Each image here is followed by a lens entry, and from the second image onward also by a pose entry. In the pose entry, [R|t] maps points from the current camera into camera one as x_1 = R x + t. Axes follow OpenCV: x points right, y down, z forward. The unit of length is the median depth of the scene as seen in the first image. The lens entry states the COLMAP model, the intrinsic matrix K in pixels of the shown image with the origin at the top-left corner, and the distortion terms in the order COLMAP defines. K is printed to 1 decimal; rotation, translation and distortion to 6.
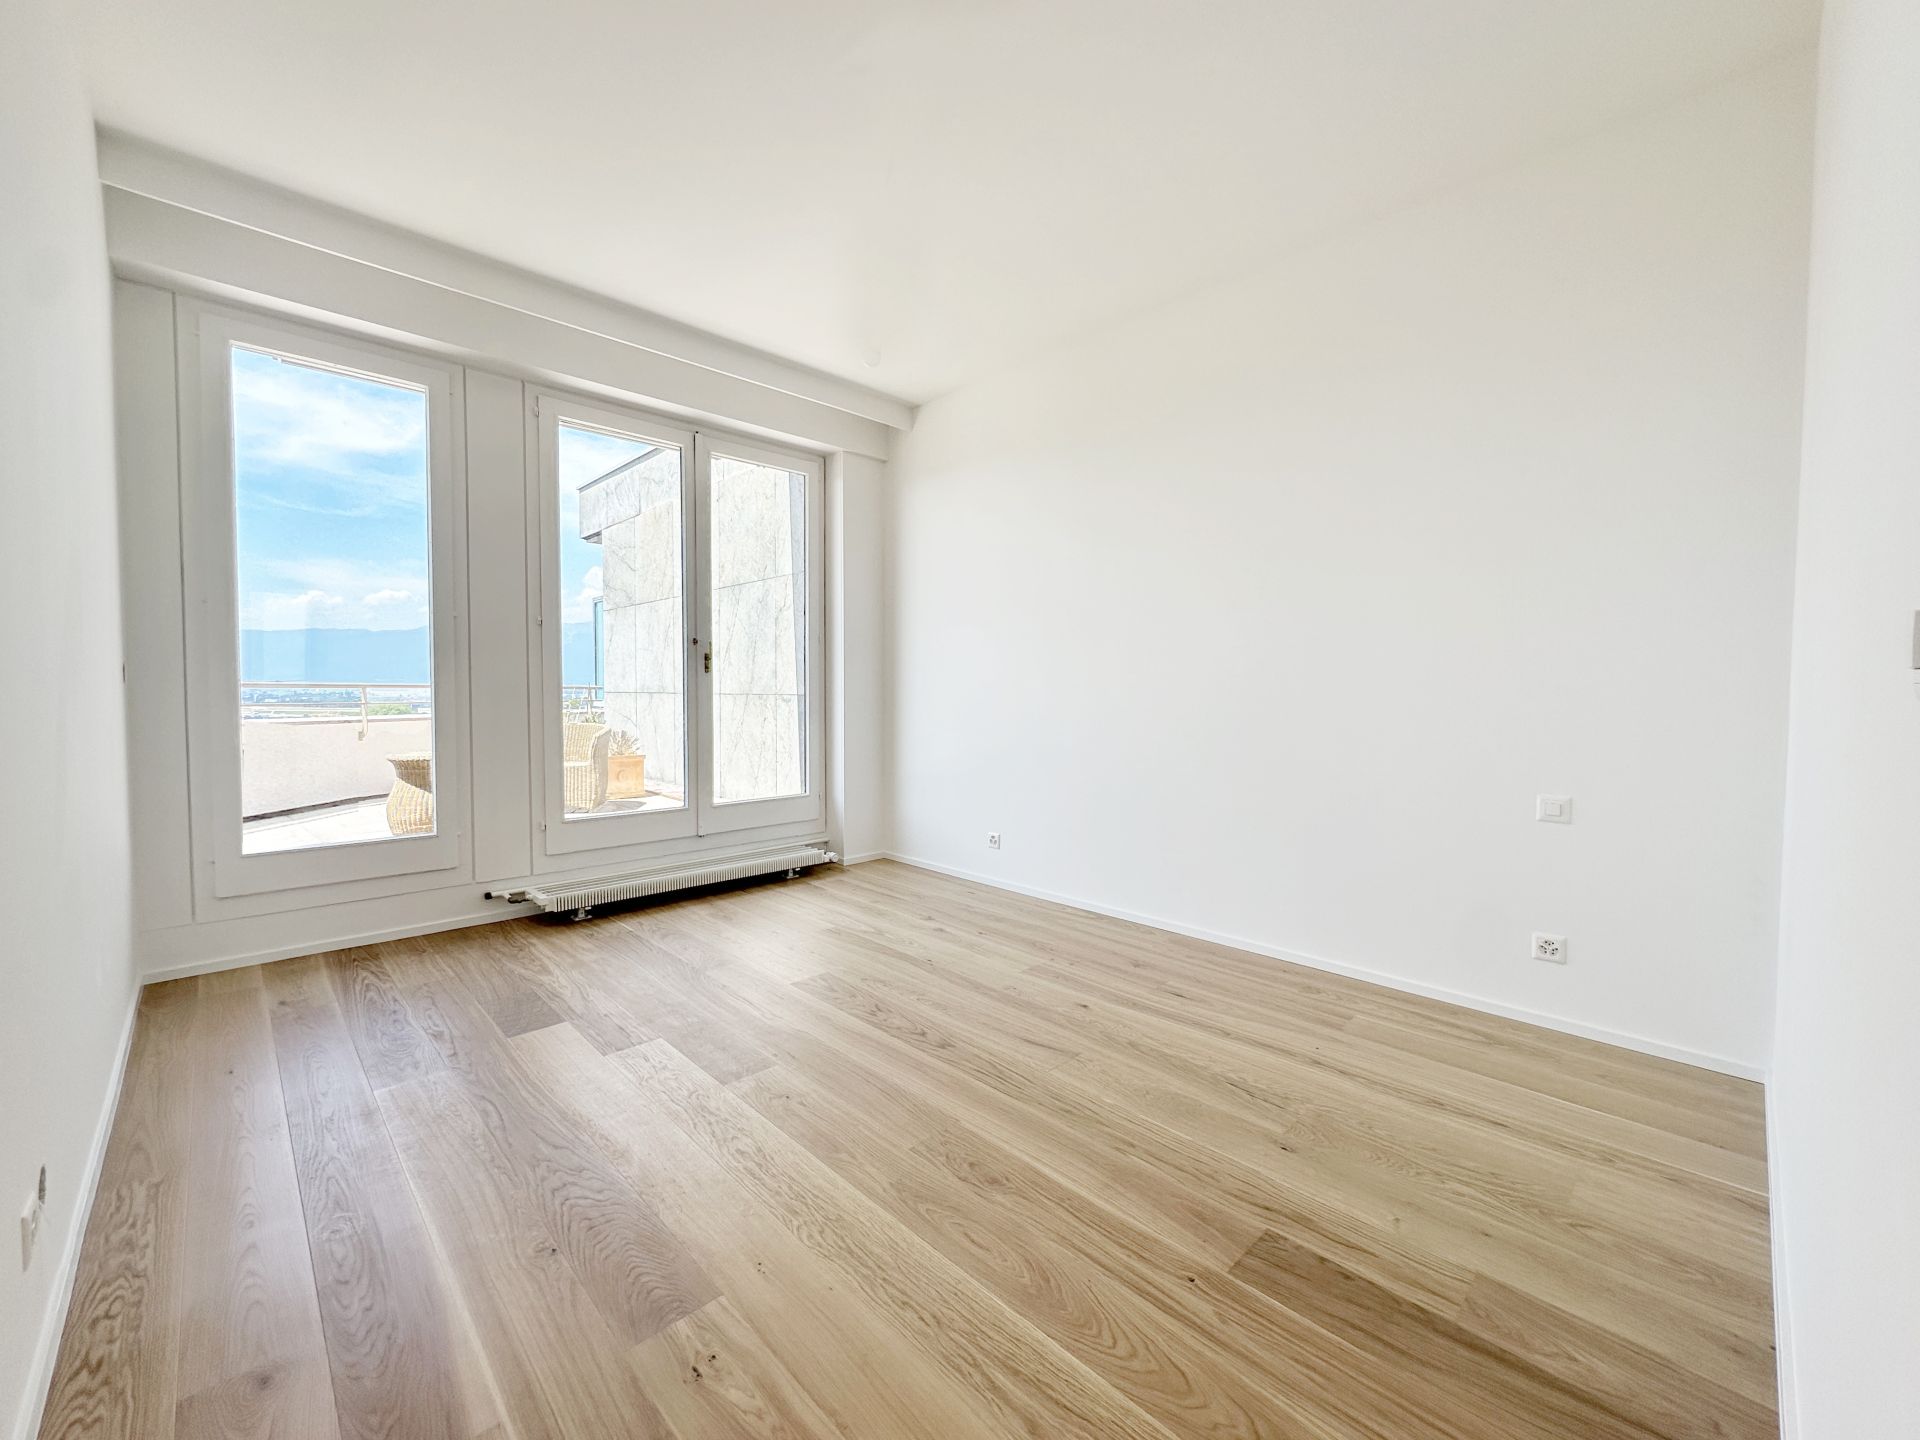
lens RADIAL K [[771.9, 0, 1001.9], [0, 771.9, 706.7], [0, 0, 1]] dist [-0.001020, -0.000008]
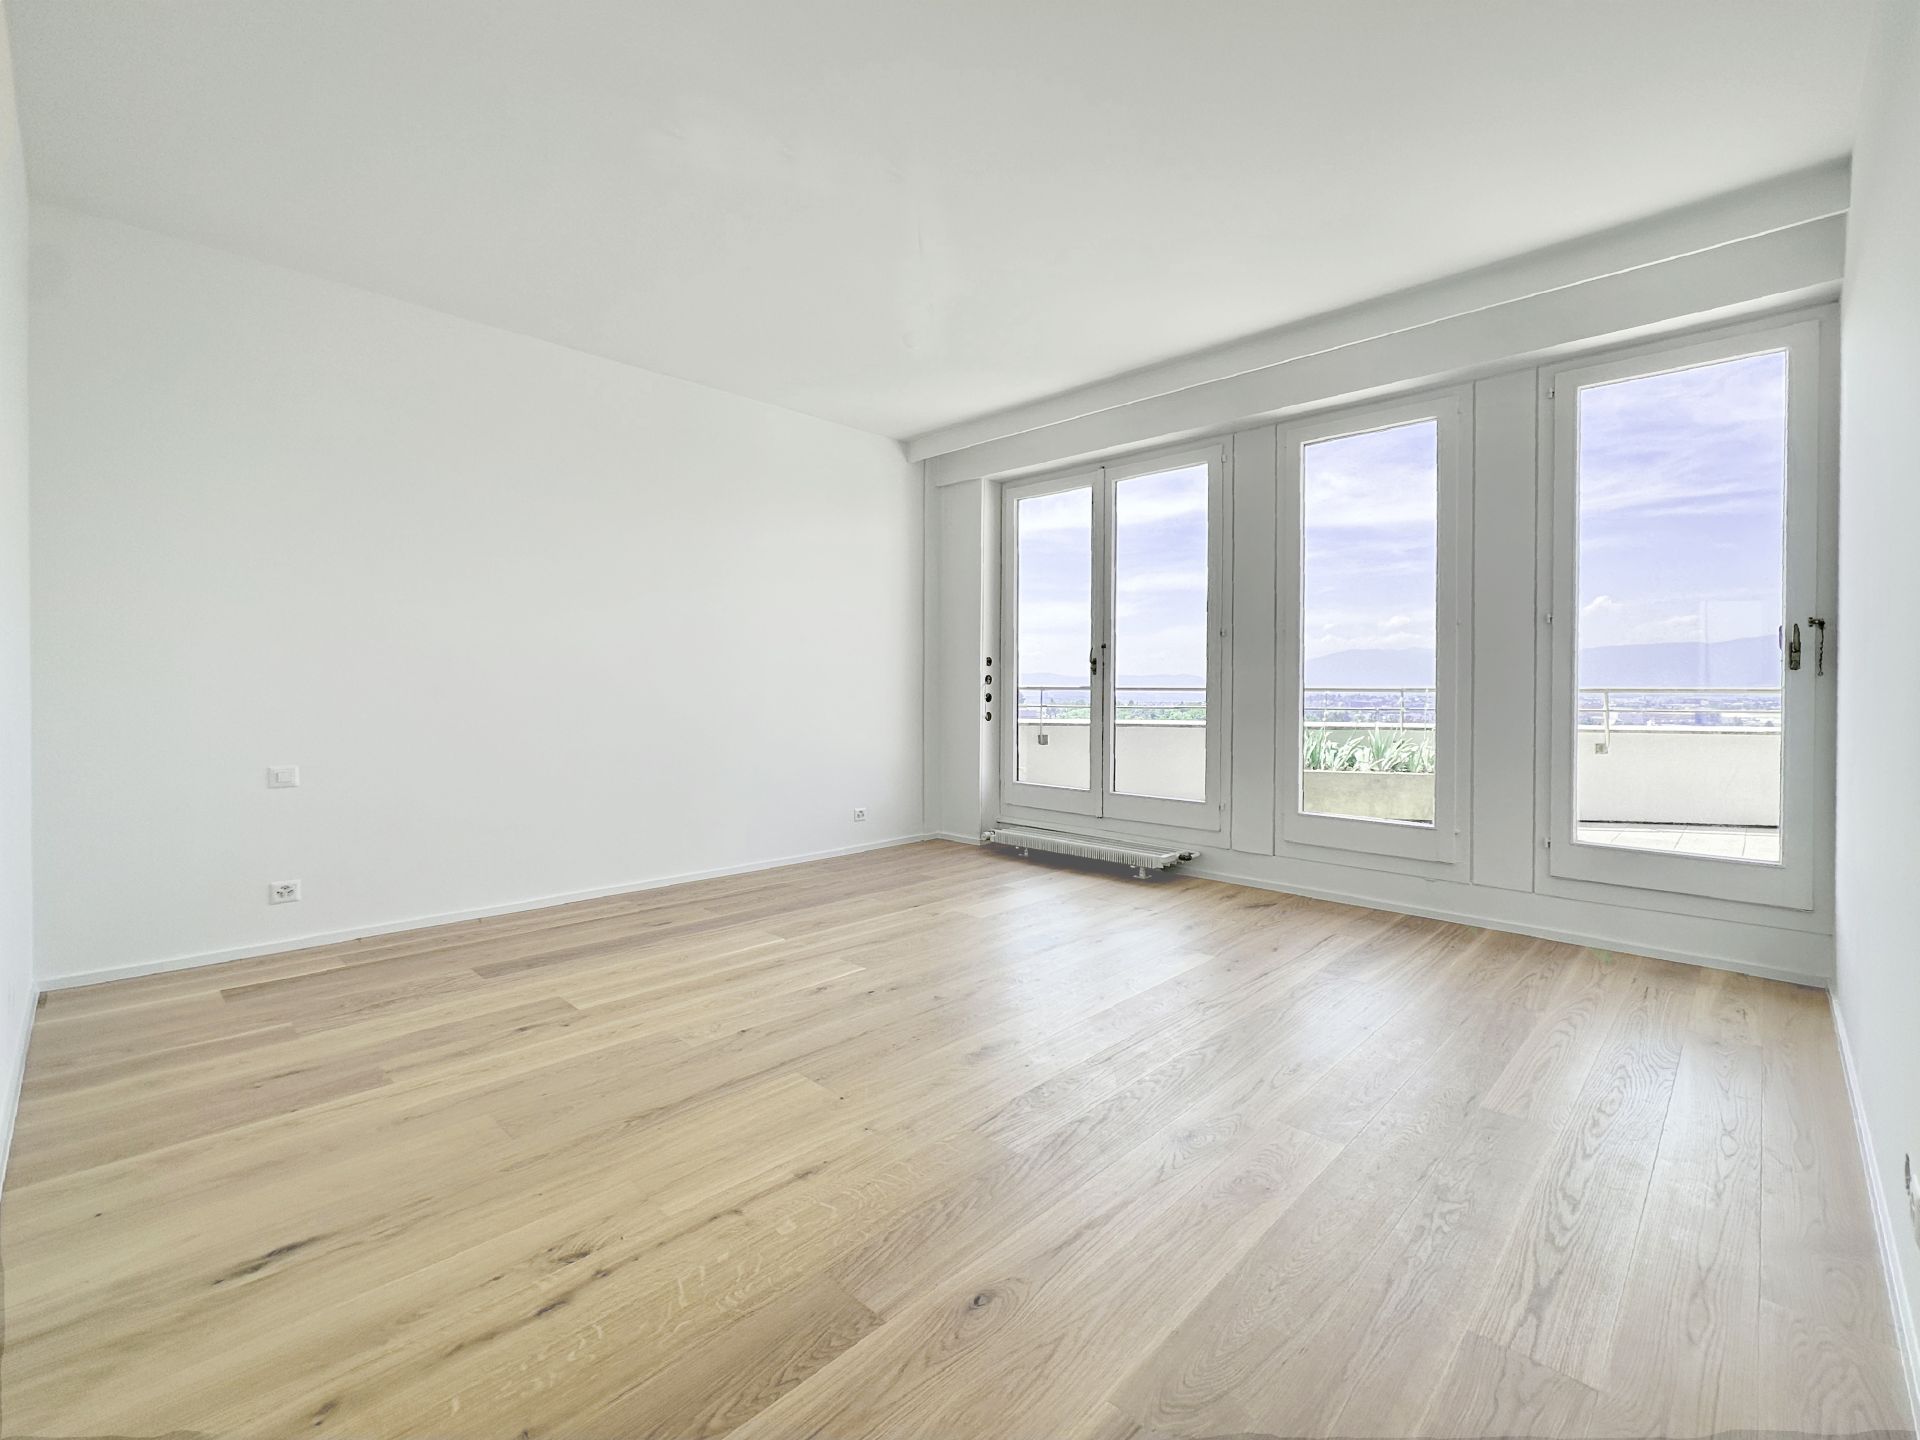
lens RADIAL K [[771.9, 0, 1001.9], [0, 771.9, 706.7], [0, 0, 1]] dist [-0.001020, -0.000008]
pose [[0.071236, 0.016431, -0.997324, 0.314858], [-0.024411, 0.999594, 0.014725, -0.004538], [0.997161, 0.023297, 0.071608, 0.322165]]
